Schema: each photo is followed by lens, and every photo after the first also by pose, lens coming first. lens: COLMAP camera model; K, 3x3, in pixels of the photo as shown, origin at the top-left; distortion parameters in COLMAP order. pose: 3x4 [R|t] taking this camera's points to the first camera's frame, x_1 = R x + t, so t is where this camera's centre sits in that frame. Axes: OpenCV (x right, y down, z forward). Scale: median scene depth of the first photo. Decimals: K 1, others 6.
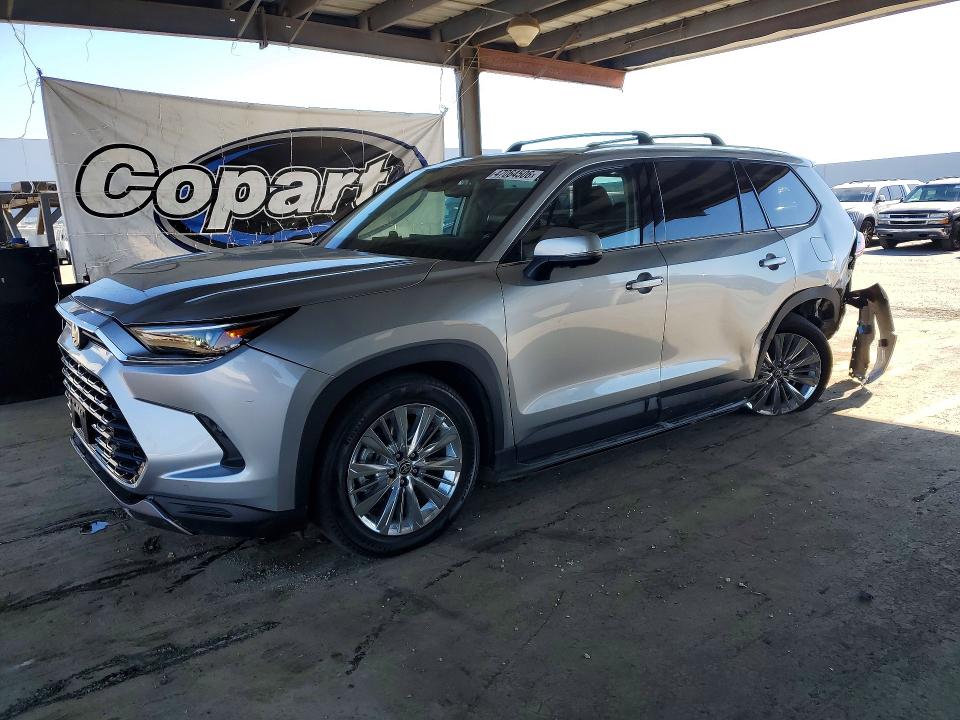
lens RADIAL K [[740.4, 0, 481.3], [0, 740.4, 361.1], [0, 0, 1]] dist [0.014730, -0.006677]
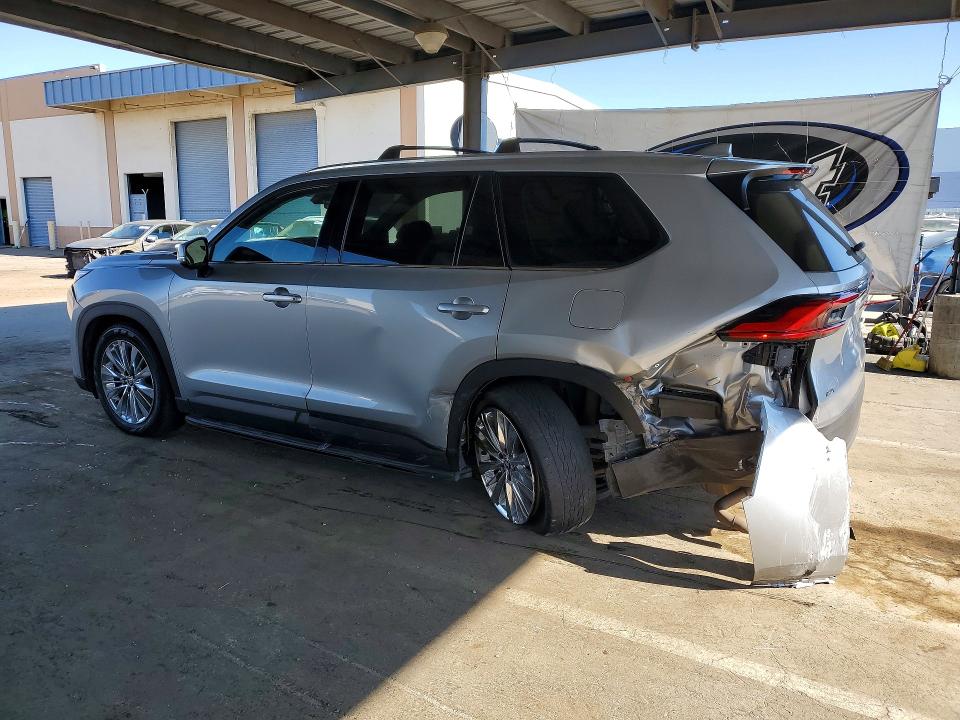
lens RADIAL K [[740.4, 0, 479.0], [0, 740.4, 361.4], [0, 0, 1]] dist [0.014730, -0.006677]
pose [[0.366444, 0.220140, -0.904023, 1.235956], [-0.204320, 0.966931, 0.152639, -0.224988], [0.907729, 0.128776, 0.399305, 0.808569]]
